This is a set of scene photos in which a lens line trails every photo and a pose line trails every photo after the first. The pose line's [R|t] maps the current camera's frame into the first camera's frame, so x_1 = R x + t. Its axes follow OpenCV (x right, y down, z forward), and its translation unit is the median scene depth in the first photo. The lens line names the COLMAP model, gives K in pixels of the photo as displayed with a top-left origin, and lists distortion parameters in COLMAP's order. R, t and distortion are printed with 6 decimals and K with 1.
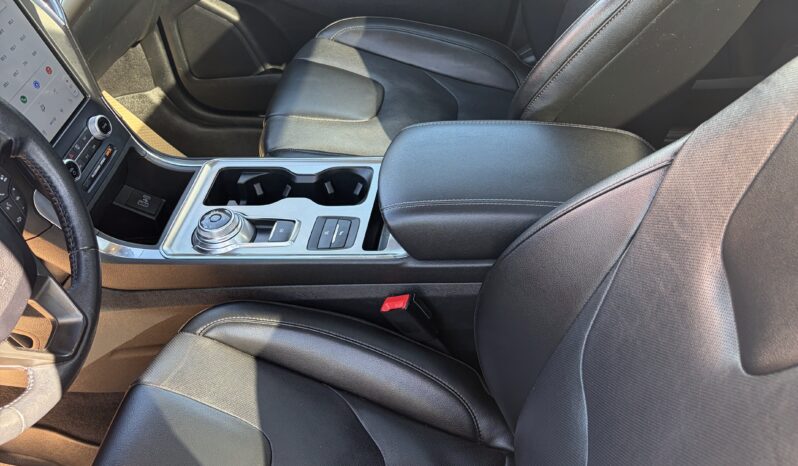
lens RADIAL K [[763.4, 0, 399.0], [0, 763.4, 233.0], [0, 0, 1]] dist [0.012447, 0.003995]
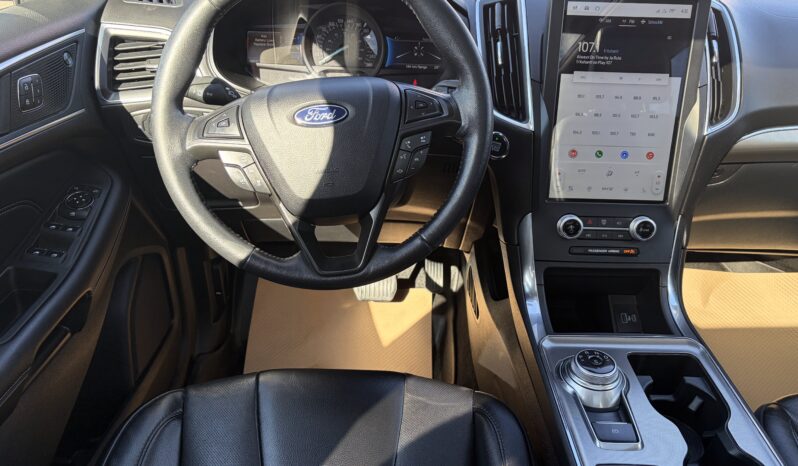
lens RADIAL K [[595.8, 0, 398.7], [0, 595.8, 260.7], [0, 0, 1]] dist [0.002653, 0.000515]
pose [[0.144352, 0.616188, -0.774258, 0.178159], [-0.701082, 0.615870, 0.359427, -0.170368], [0.698317, 0.490934, 0.520901, 0.415573]]
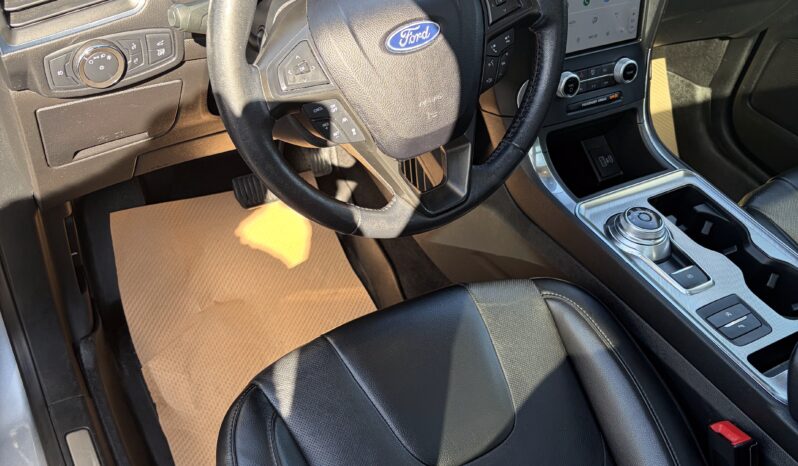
lens RADIAL K [[758.3, 0, 399.2], [0, 758.3, 261.7], [0, 0, 1]] dist [-0.013679, -0.021713]
pose [[0.595207, 0.669124, -0.444974, 0.021284], [-0.648943, 0.726831, 0.224923, 0.005684], [0.473922, 0.154887, 0.866838, 0.085867]]
